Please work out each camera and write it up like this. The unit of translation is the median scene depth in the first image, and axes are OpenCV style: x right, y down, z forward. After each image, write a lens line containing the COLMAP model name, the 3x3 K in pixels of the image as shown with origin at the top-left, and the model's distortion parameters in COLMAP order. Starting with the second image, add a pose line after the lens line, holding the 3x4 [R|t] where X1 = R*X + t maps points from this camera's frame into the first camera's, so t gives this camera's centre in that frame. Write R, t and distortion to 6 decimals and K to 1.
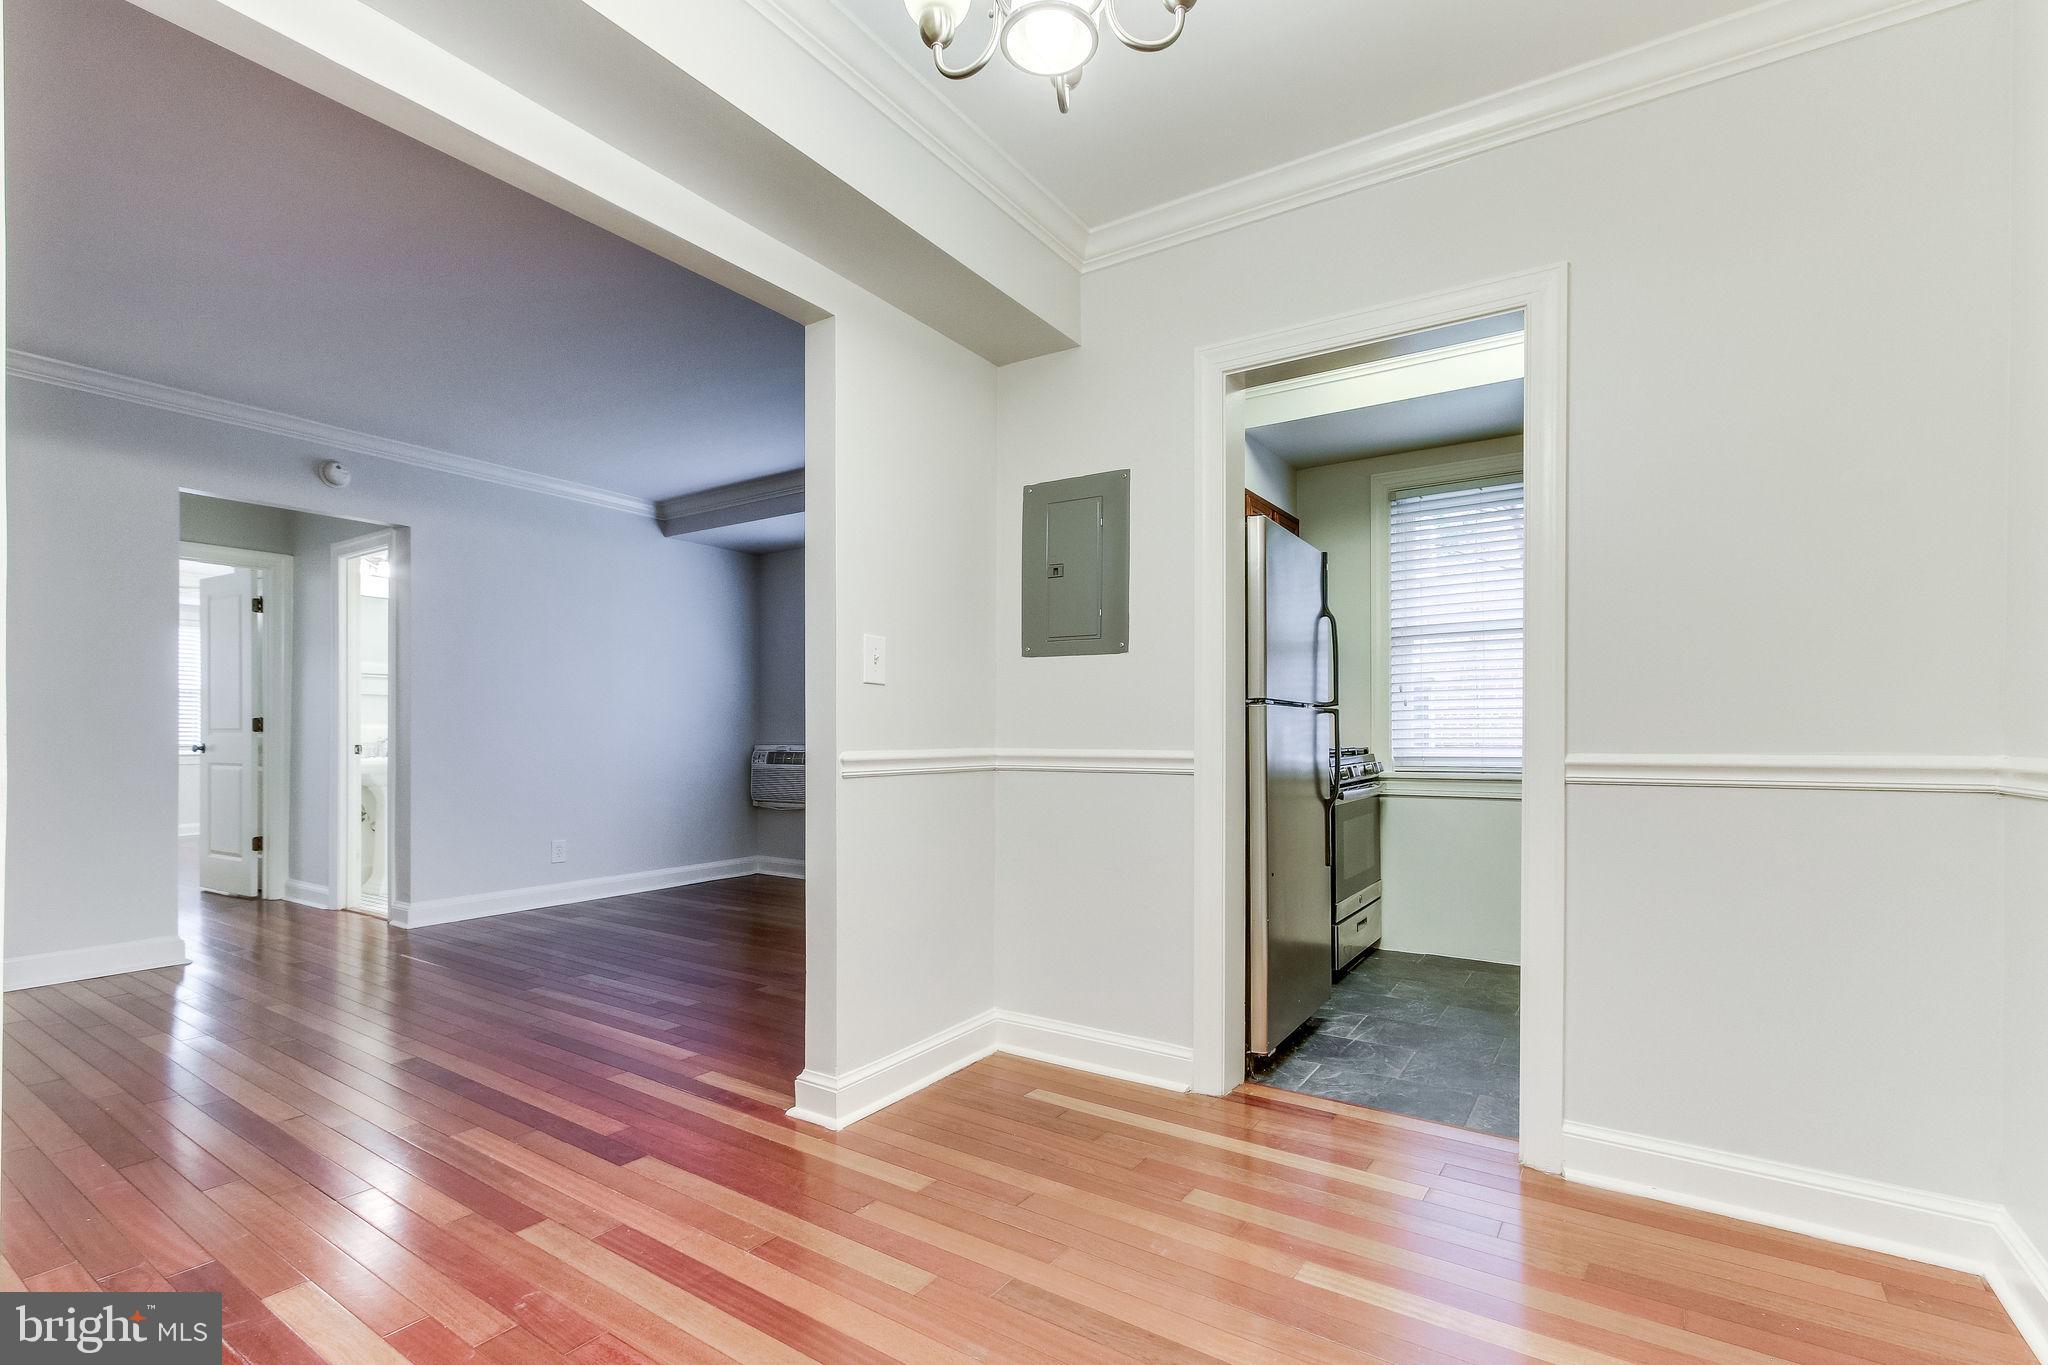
lens RADIAL K [[898.9, 0, 1066.4], [0, 898.9, 729.7], [0, 0, 1]] dist [-0.002108, 0.001431]
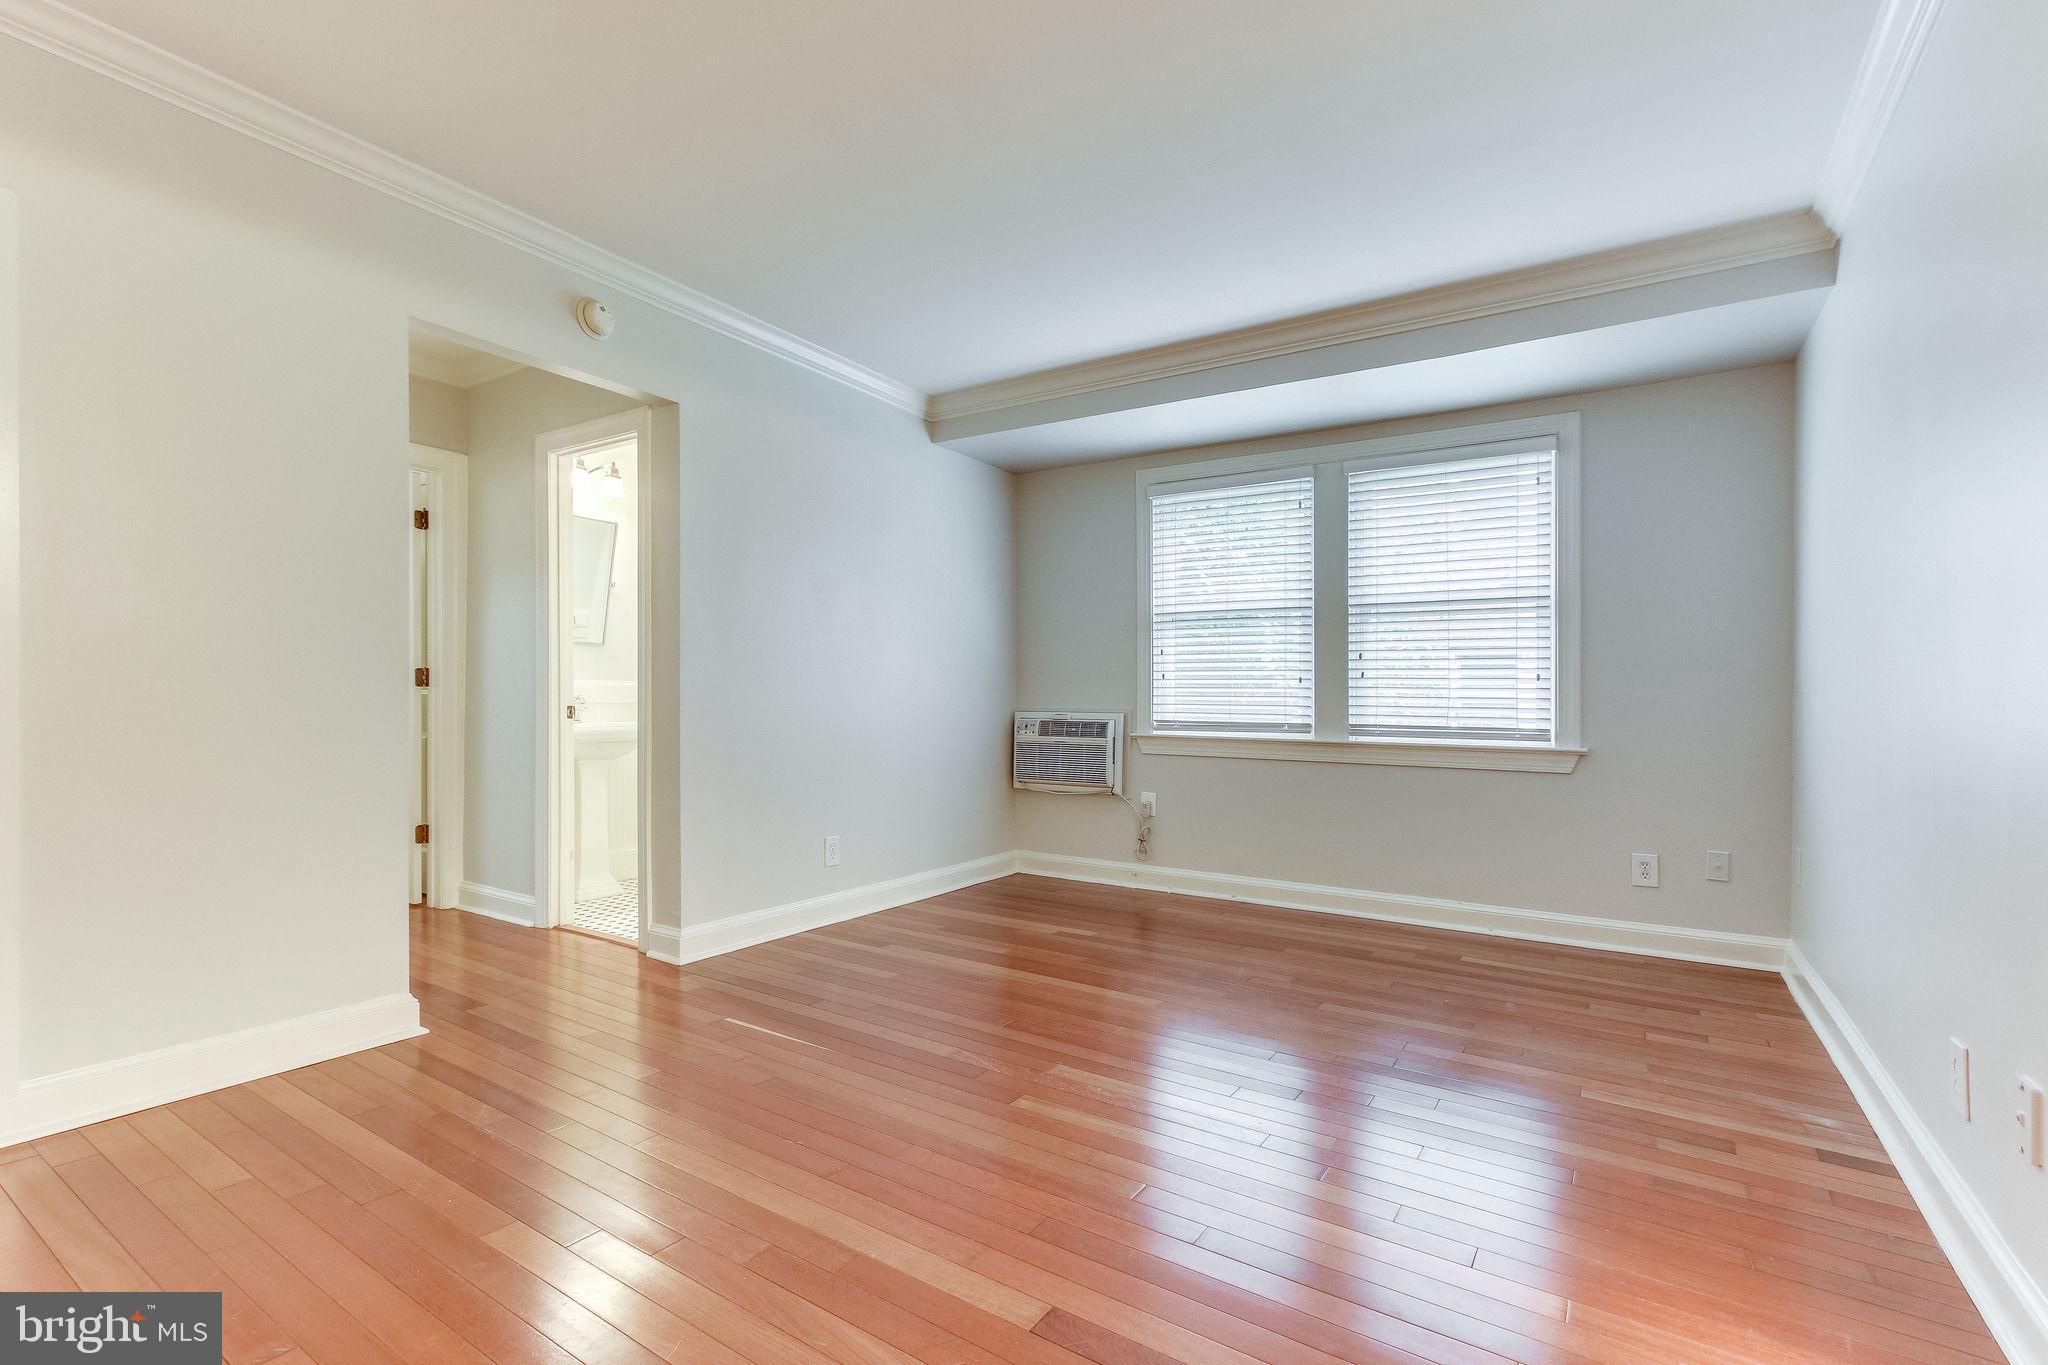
lens RADIAL K [[898.9, 0, 1063.1], [0, 898.9, 703.3], [0, 0, 1]] dist [-0.002108, 0.001431]
pose [[0.999887, 0.013815, 0.005974, -0.369996], [-0.013866, 0.999867, 0.008601, 0.002734], [-0.005854, -0.008683, 0.999945, 0.242596]]
